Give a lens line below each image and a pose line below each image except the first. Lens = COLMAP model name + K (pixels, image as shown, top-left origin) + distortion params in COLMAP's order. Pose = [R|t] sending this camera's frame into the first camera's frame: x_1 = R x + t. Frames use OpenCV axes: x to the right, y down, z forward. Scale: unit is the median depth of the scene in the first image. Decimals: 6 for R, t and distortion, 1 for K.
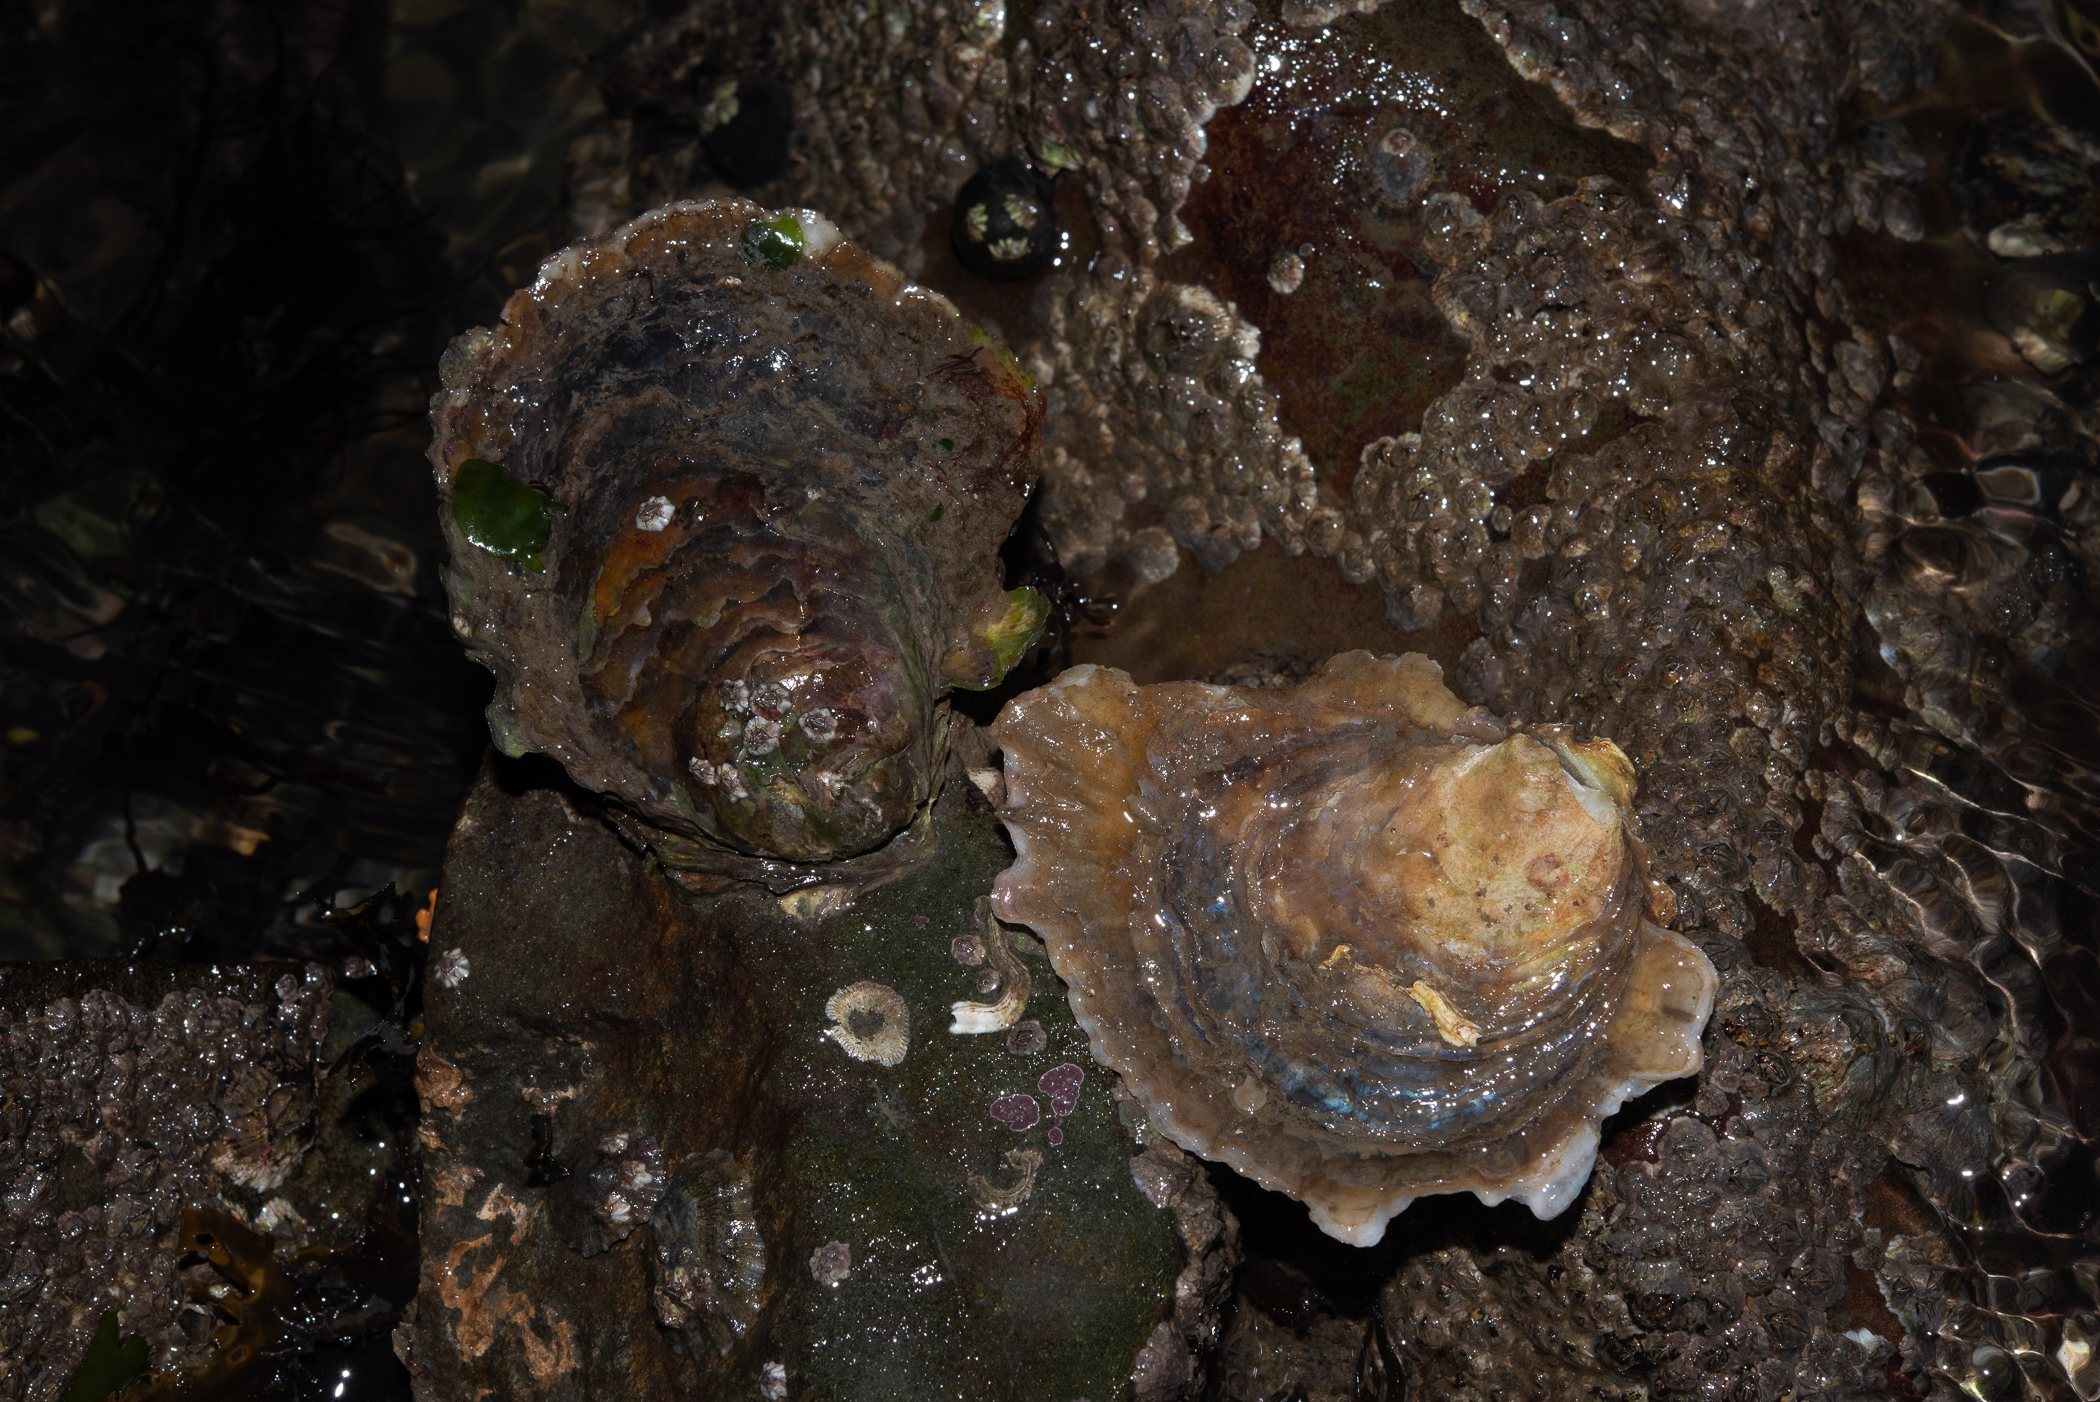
lens RADIAL K [[3650.5, 0, 1050.8], [0, 3650.5, 633.1], [0, 0, 1]] dist [-0.014837, 1.610581]
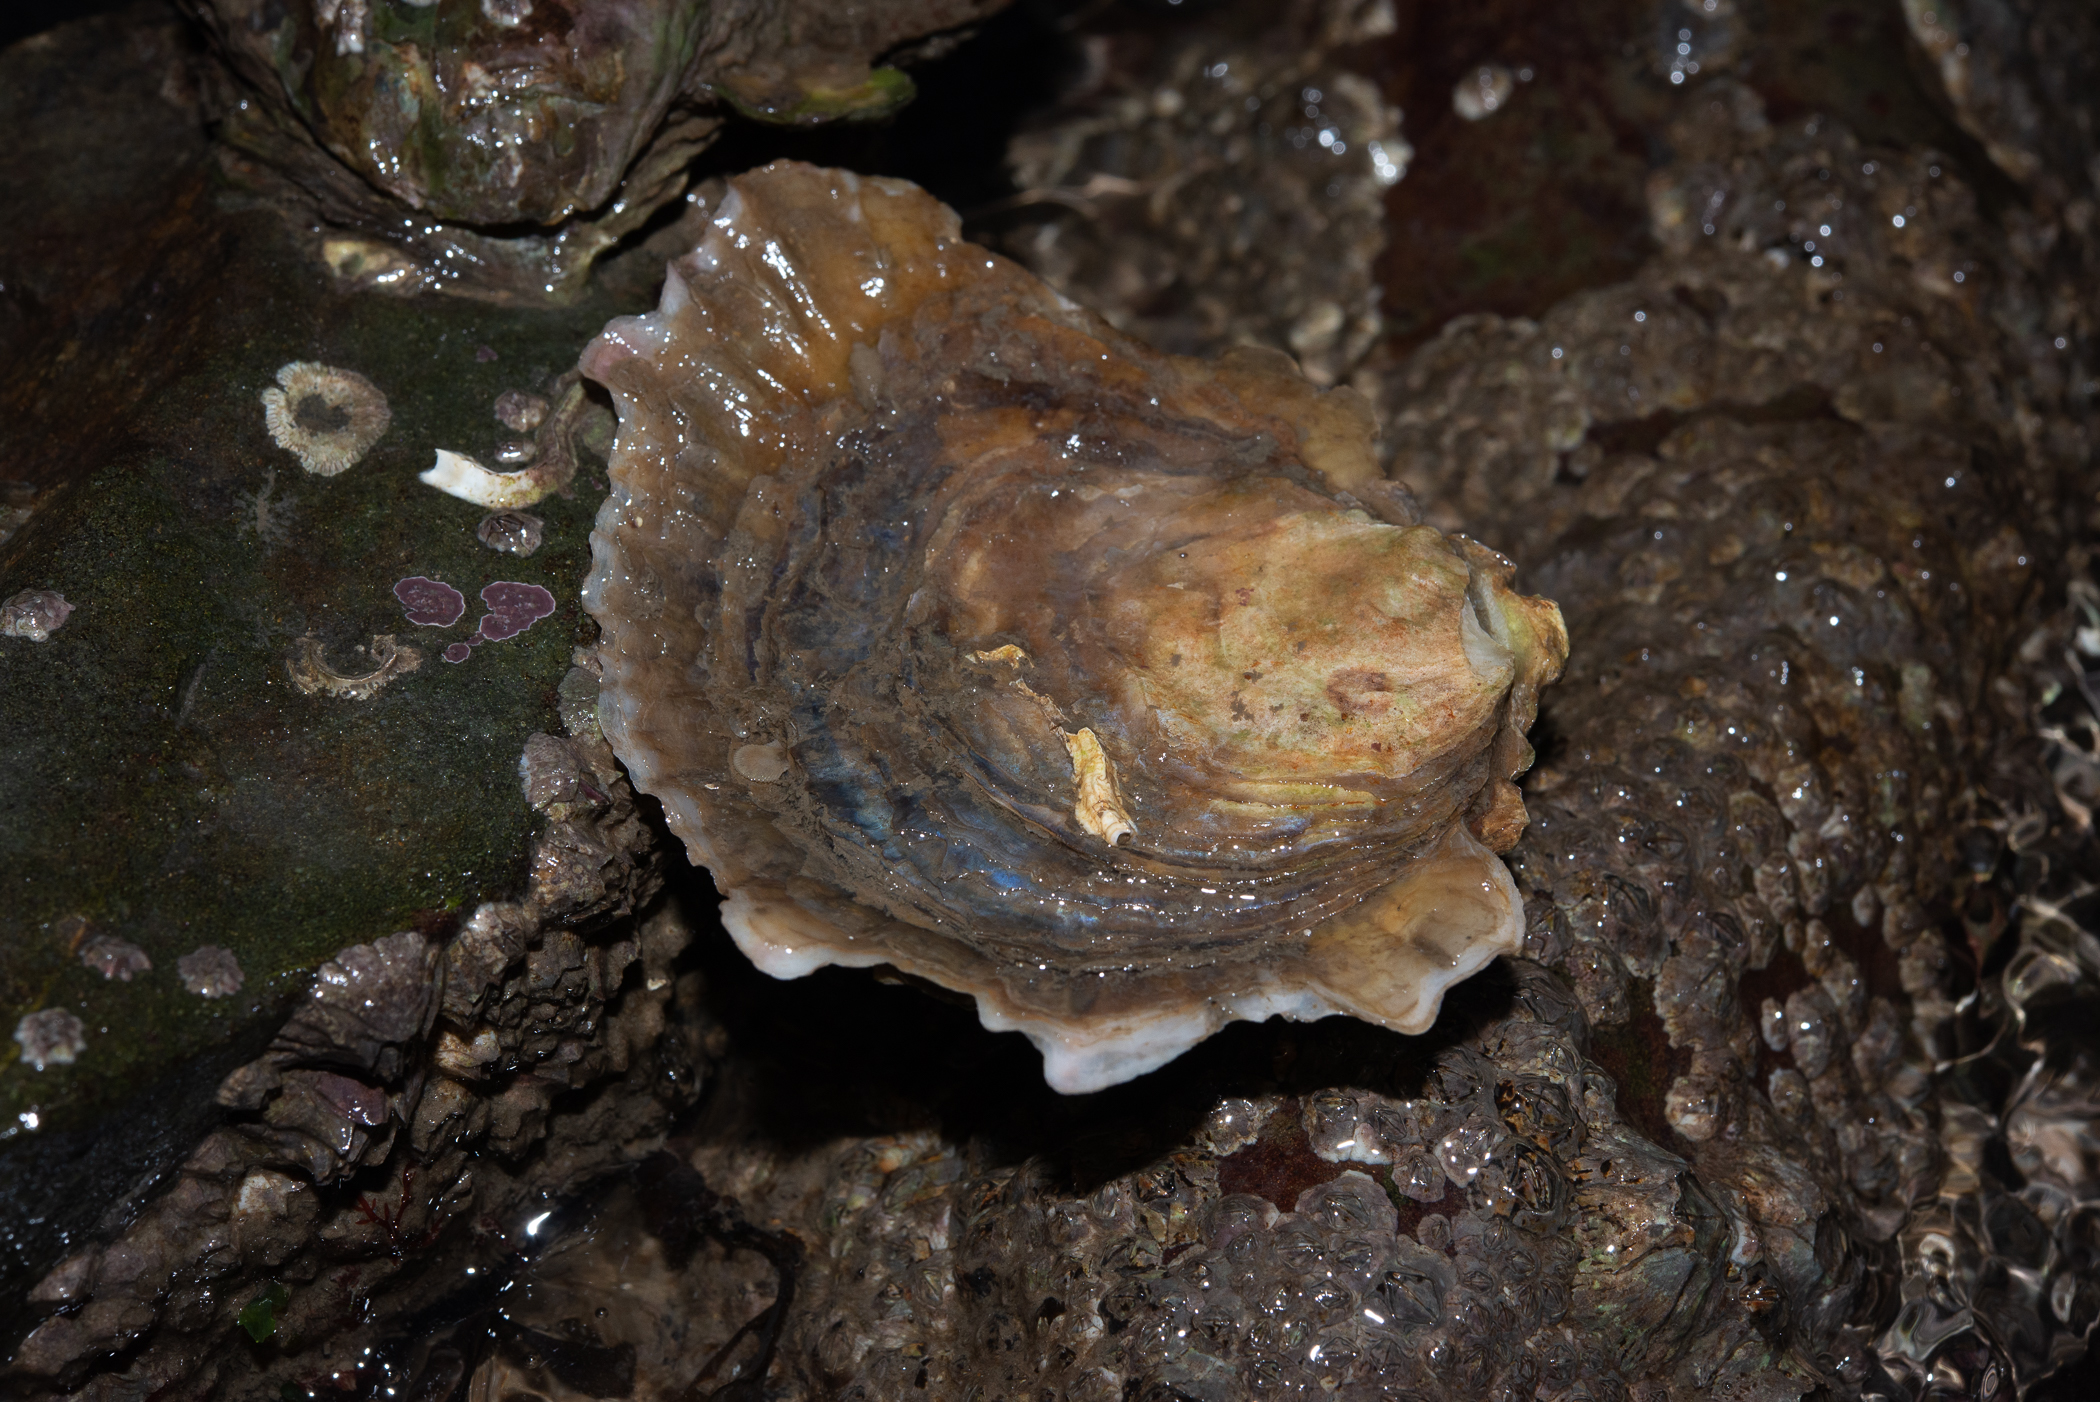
lens RADIAL K [[3610.2, 0, 1050.0], [0, 3610.2, 701.0], [0, 0, 1]] dist [-0.002784, 0.438404]
pose [[0.861474, 0.474611, -0.180575, 0.199502], [-0.506138, 0.831291, -0.229737, 0.230863], [0.041074, 0.289308, 0.956354, 0.413752]]
